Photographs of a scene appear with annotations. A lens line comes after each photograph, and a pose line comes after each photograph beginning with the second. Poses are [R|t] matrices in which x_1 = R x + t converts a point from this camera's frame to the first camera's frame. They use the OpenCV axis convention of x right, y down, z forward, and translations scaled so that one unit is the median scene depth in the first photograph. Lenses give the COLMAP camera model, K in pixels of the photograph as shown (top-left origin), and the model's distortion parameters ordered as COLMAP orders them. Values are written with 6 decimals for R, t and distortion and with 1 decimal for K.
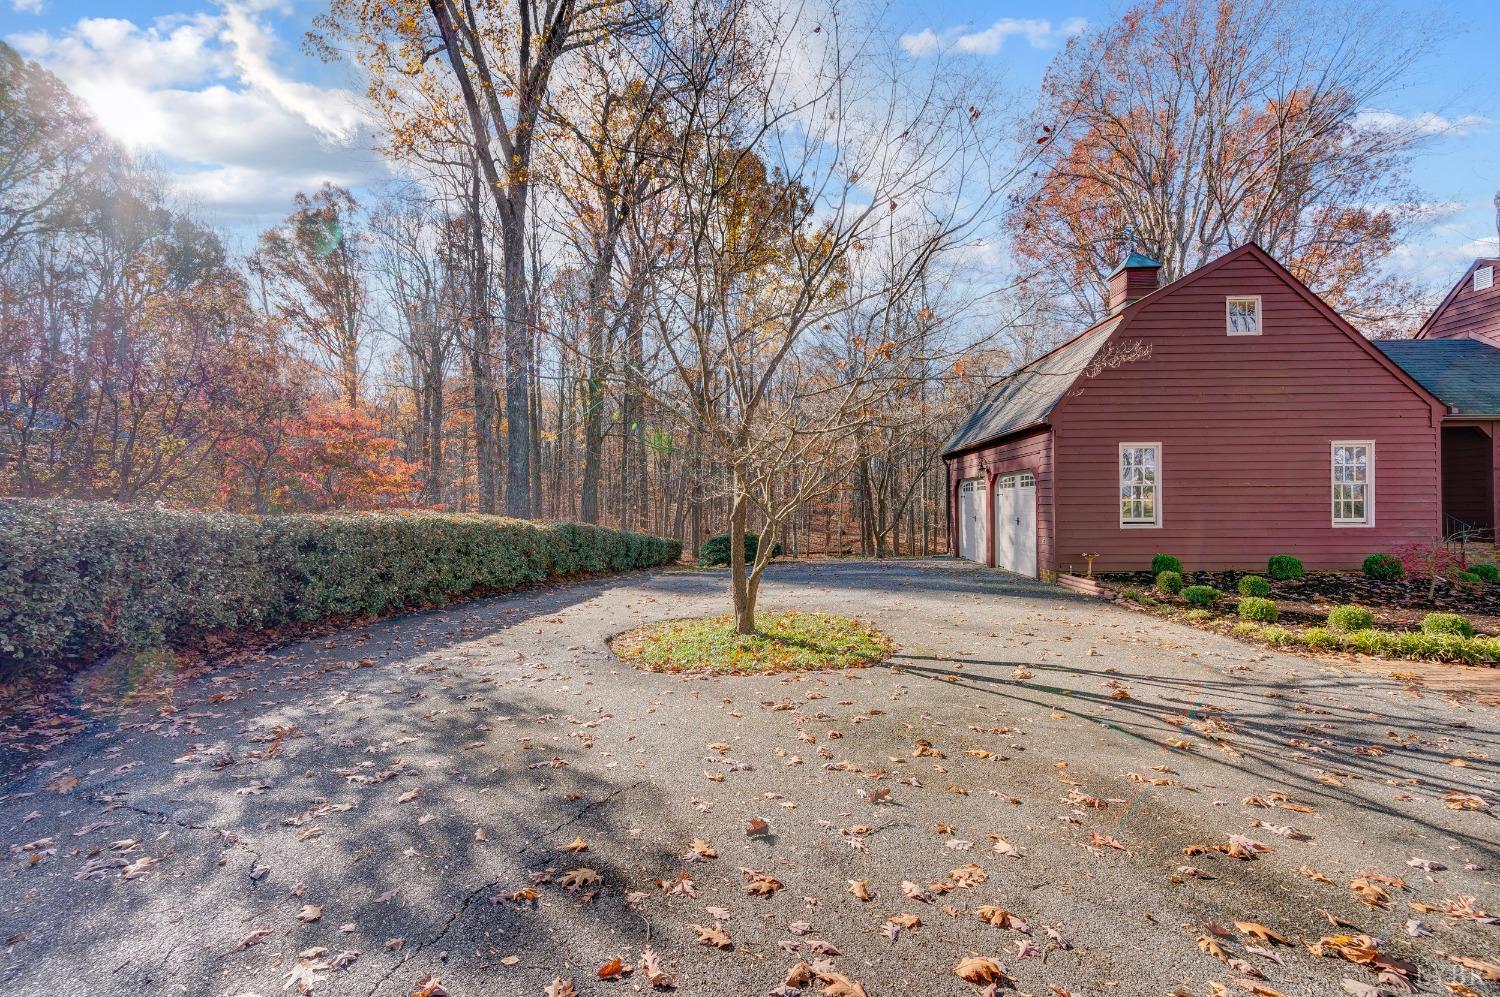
lens RADIAL K [[590.3, 0, 749.7], [0, 590.3, 513.5], [0, 0, 1]] dist [-0.001390, 0.000006]
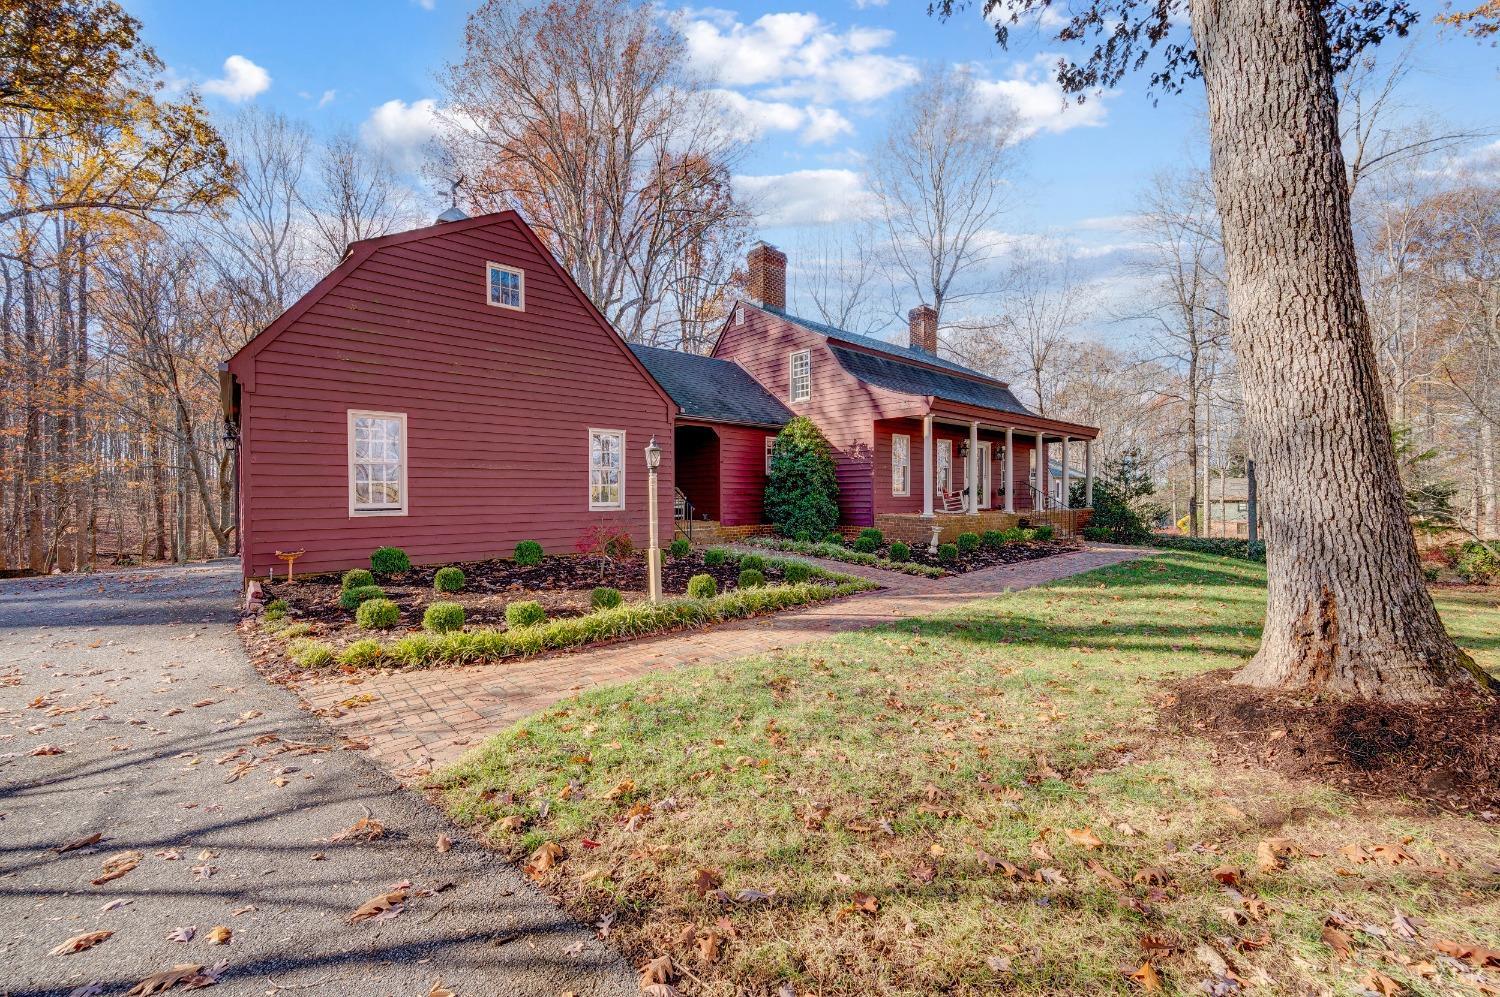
lens RADIAL K [[590.3, 0, 758.7], [0, 590.3, 497.5], [0, 0, 1]] dist [-0.001390, 0.000006]
pose [[0.726610, 0.000283, 0.687050, 0.488277], [0.001476, 0.999997, -0.001973, 0.001594], [-0.687048, 0.002448, 0.726608, 0.038501]]
